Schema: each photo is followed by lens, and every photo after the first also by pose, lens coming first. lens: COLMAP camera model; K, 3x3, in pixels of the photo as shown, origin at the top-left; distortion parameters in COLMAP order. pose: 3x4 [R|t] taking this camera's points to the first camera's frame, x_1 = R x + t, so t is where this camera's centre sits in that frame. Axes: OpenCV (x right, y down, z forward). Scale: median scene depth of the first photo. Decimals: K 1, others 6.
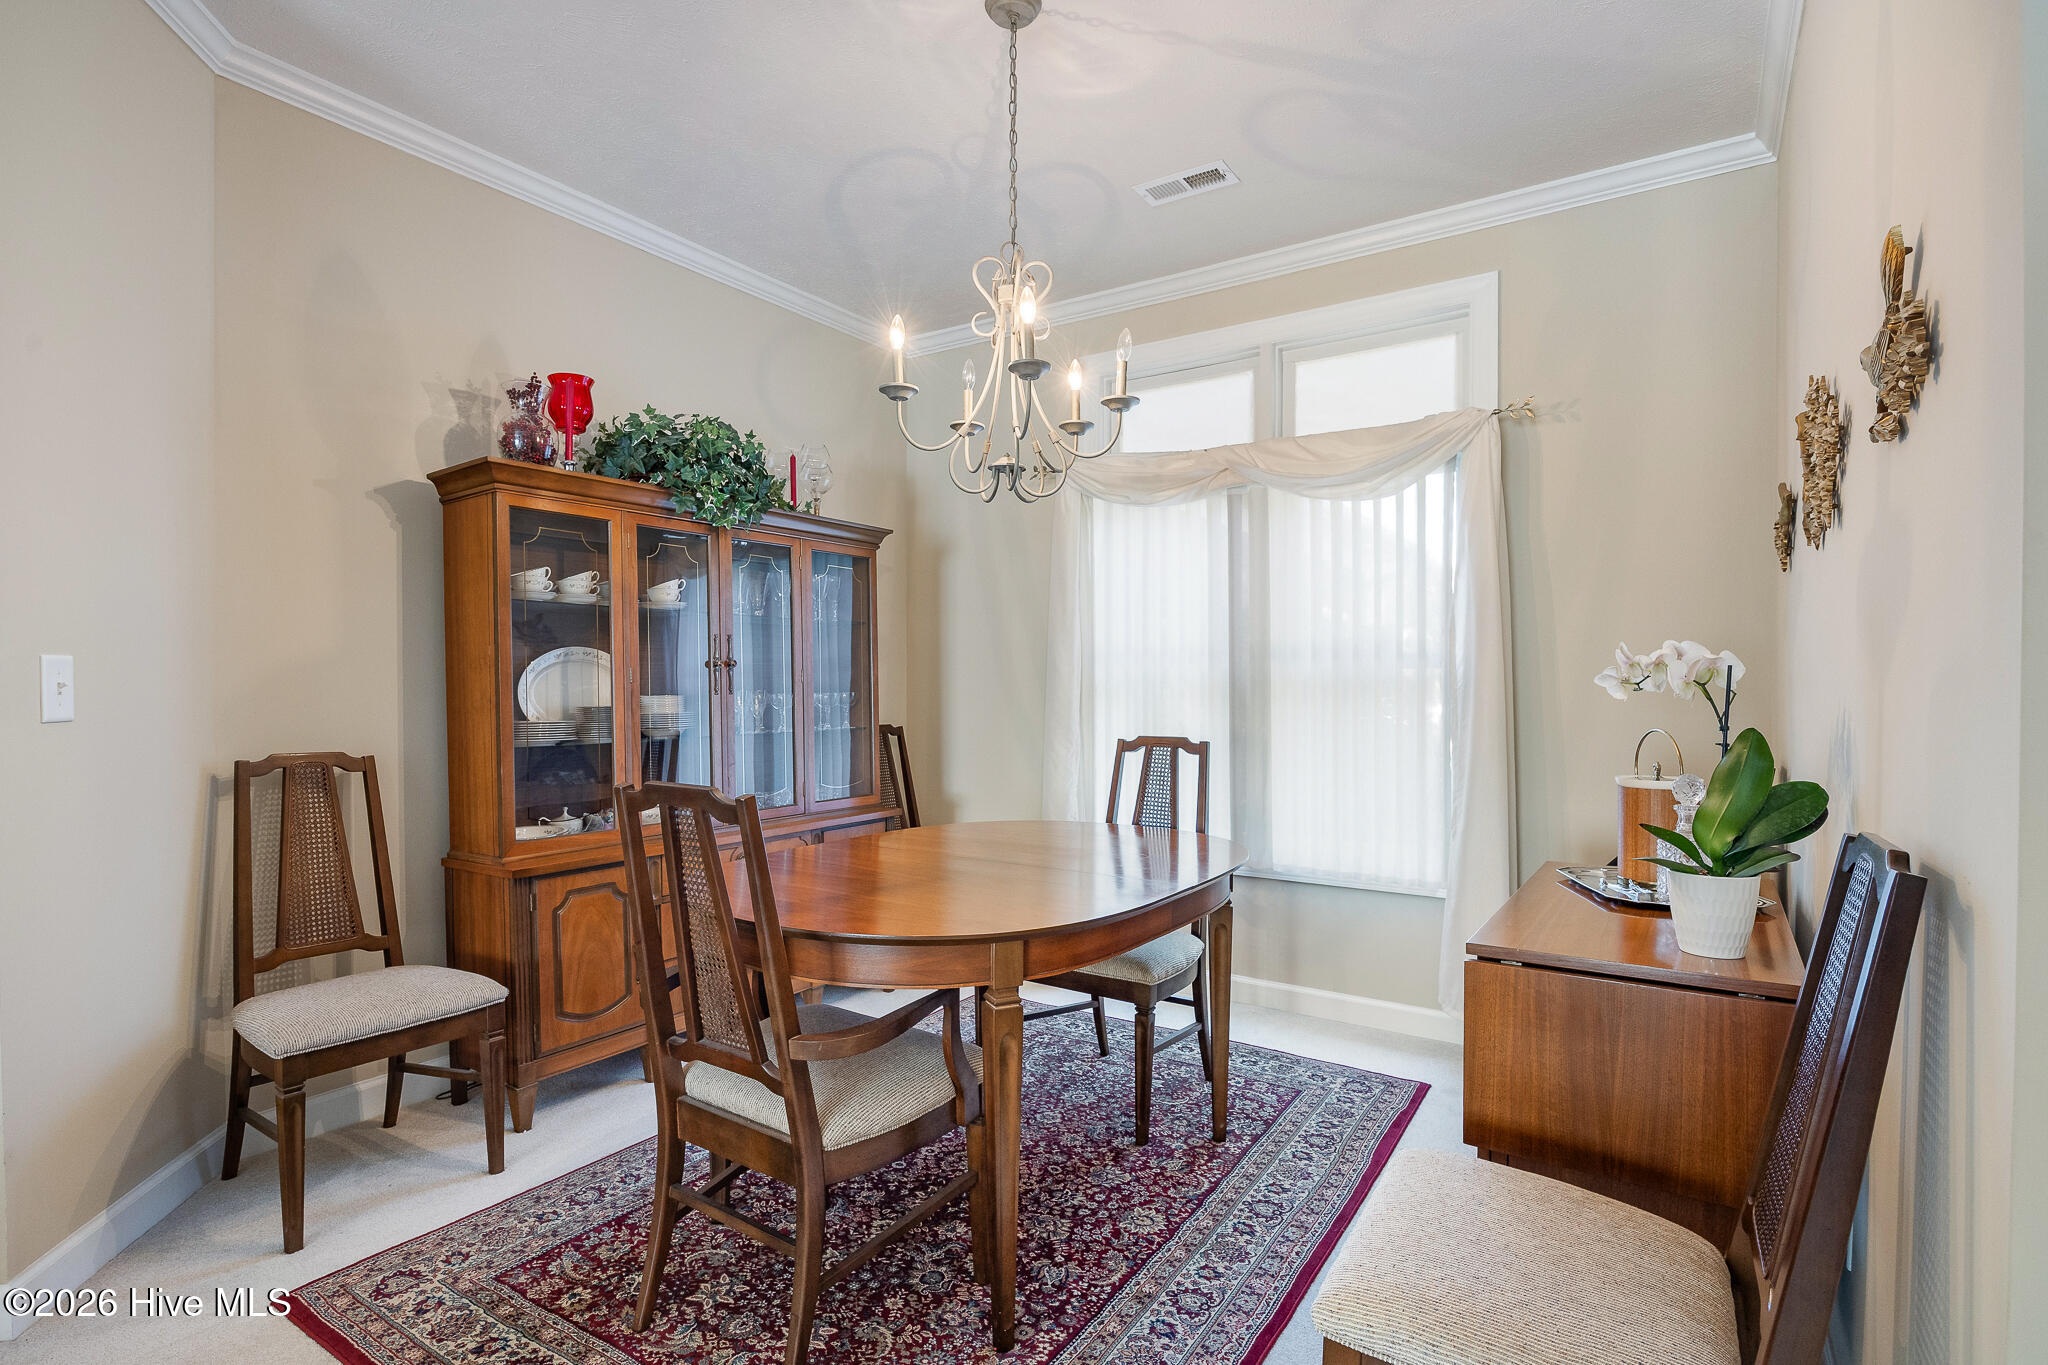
lens RADIAL K [[938.0, 0, 1011.5], [0, 938.0, 700.0], [0, 0, 1]] dist [-0.034961, 0.000844]
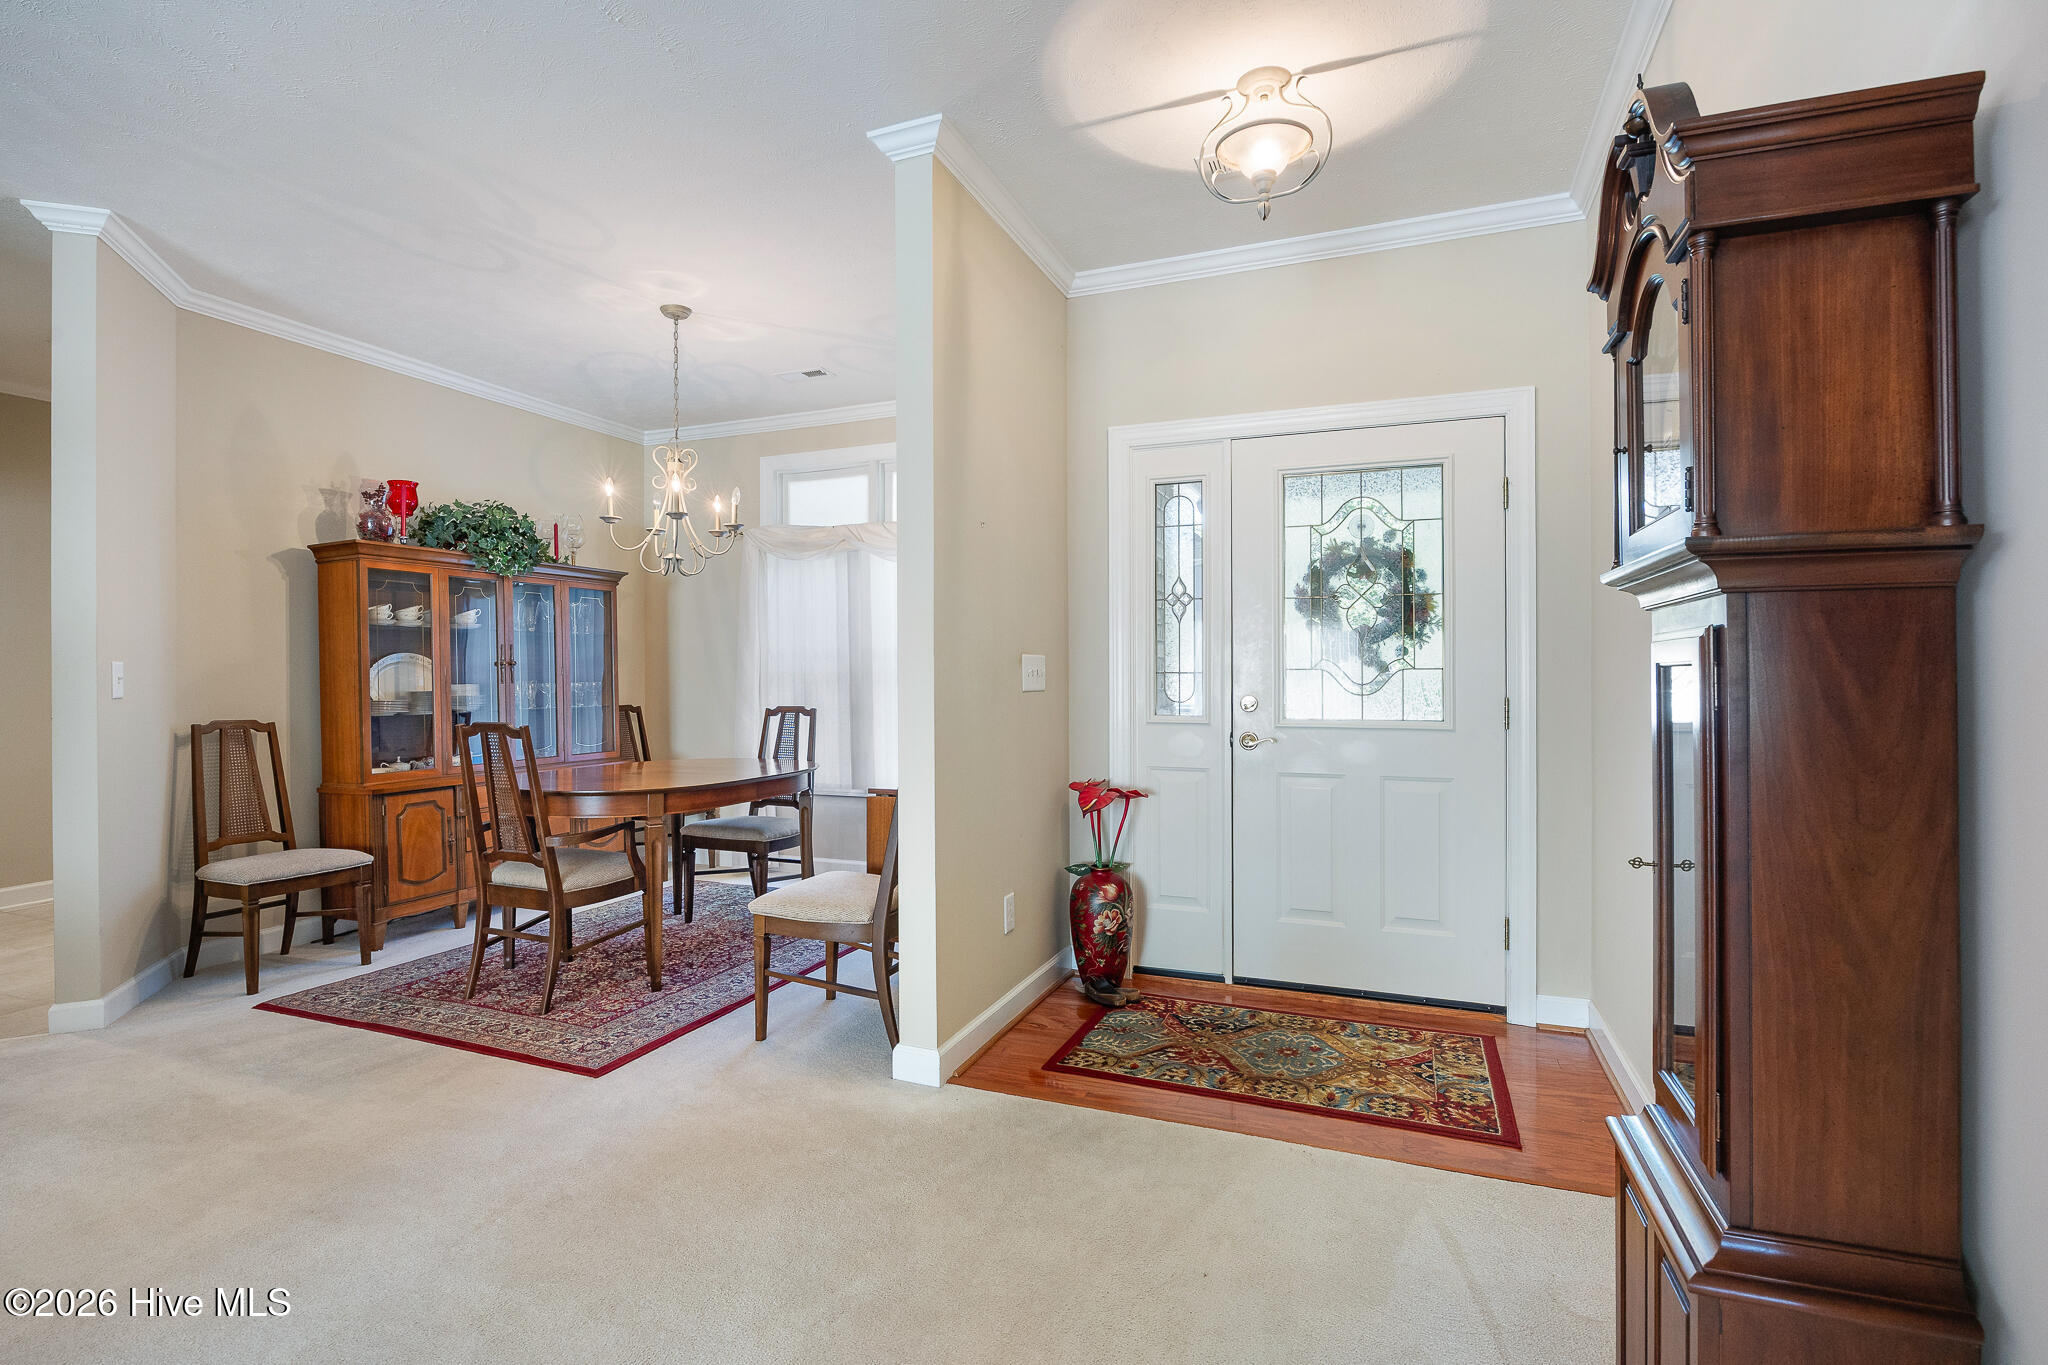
lens RADIAL K [[938.0, 0, 1010.8], [0, 938.0, 678.8], [0, 0, 1]] dist [-0.034961, 0.000844]
pose [[0.978079, -0.006734, 0.208124, 0.216157], [0.009969, 0.999845, -0.014498, 0.019719], [-0.207994, 0.016255, 0.977995, -0.780785]]
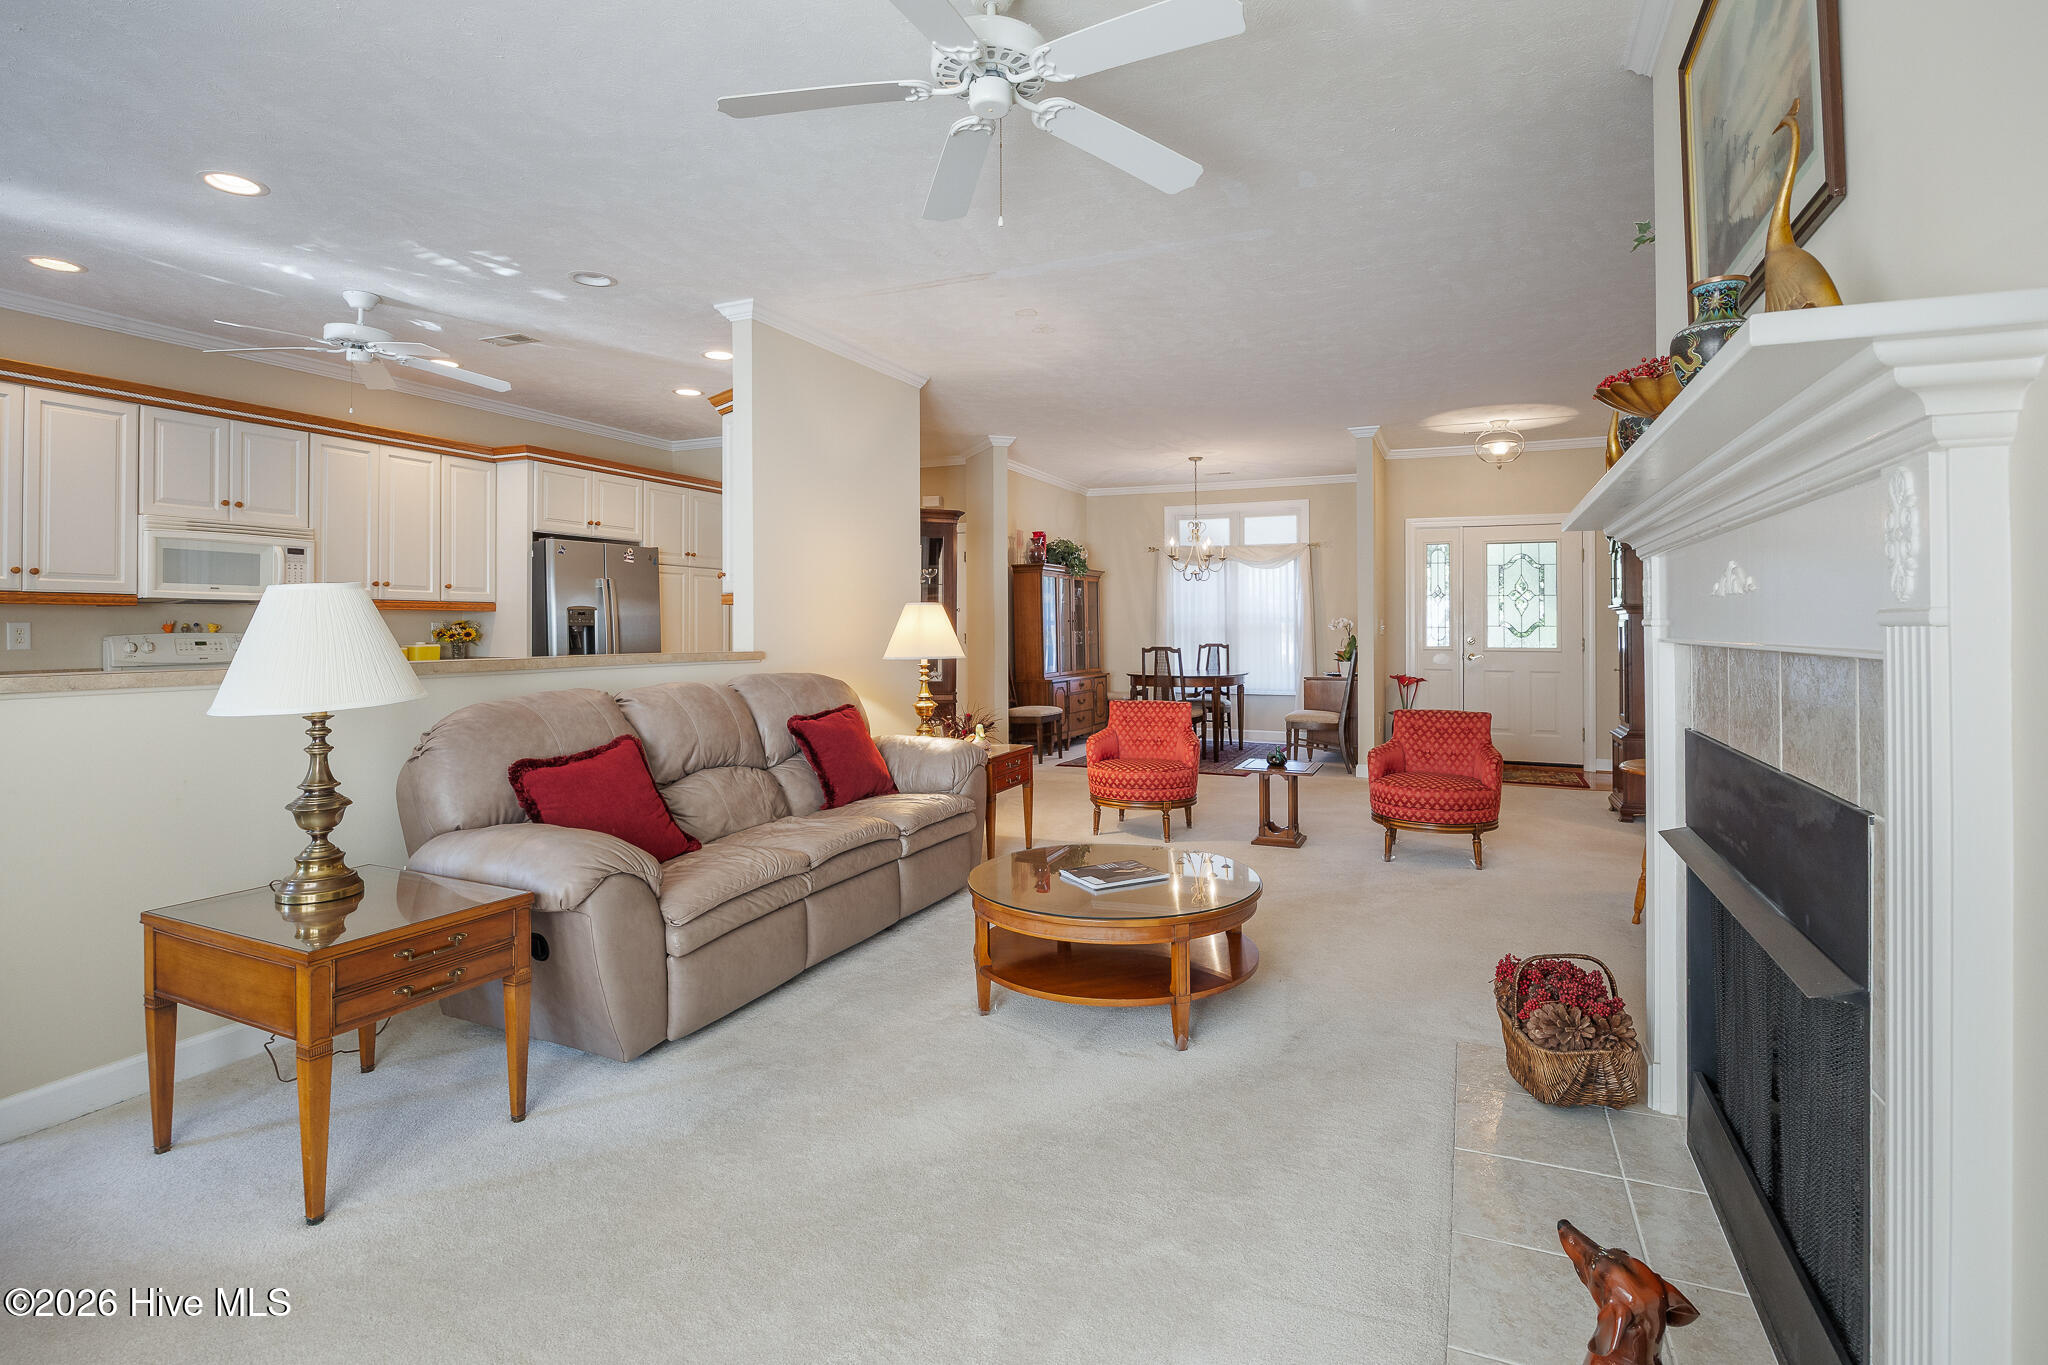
lens RADIAL K [[938.0, 0, 1033.0], [0, 938.0, 628.0], [0, 0, 1]] dist [-0.034961, 0.000844]
pose [[0.984201, 0.001007, 0.177050, -1.136886], [0.002879, 0.999761, -0.021688, 0.059283], [-0.177029, 0.021855, 0.983963, -2.311392]]
